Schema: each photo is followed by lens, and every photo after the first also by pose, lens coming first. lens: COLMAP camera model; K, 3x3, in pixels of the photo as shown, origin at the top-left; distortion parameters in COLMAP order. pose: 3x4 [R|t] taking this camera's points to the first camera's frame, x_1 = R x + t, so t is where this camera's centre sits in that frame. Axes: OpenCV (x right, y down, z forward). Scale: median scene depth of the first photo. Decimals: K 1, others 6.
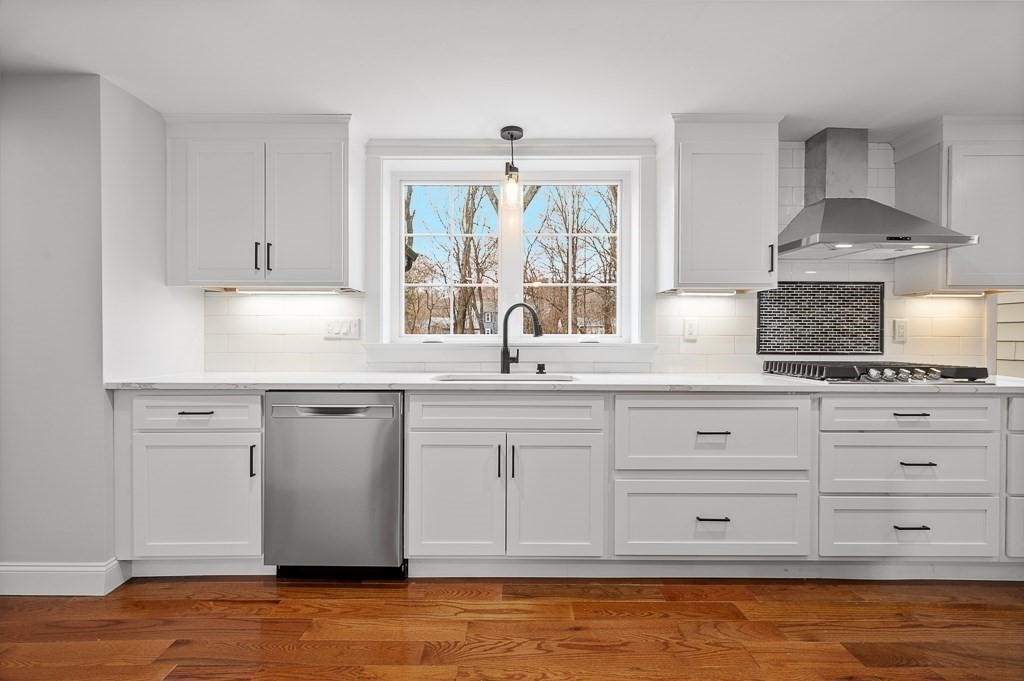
lens RADIAL K [[468.0, 0, 514.1], [0, 468.0, 342.5], [0, 0, 1]] dist [0.001569, 0.000093]
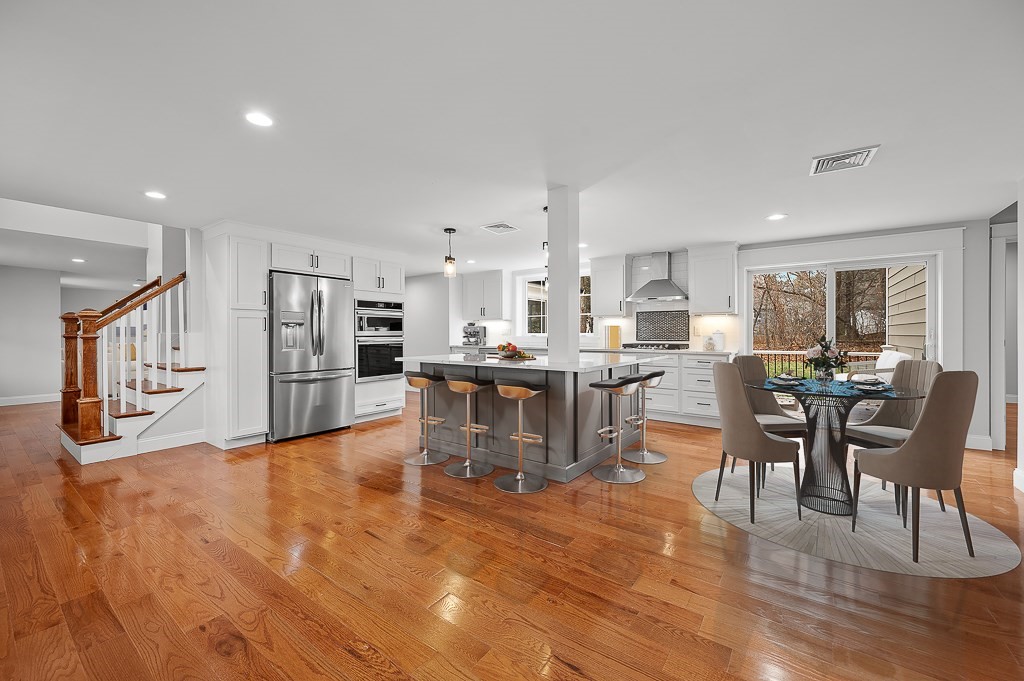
lens RADIAL K [[402.5, 0, 512.6], [0, 402.5, 337.7], [0, 0, 1]] dist [-0.001735, -0.000023]
pose [[0.813293, 0.002611, -0.581849, 1.254593], [-0.002001, 0.999997, 0.001690, 0.007843], [0.581851, -0.000210, 0.813295, -1.192738]]
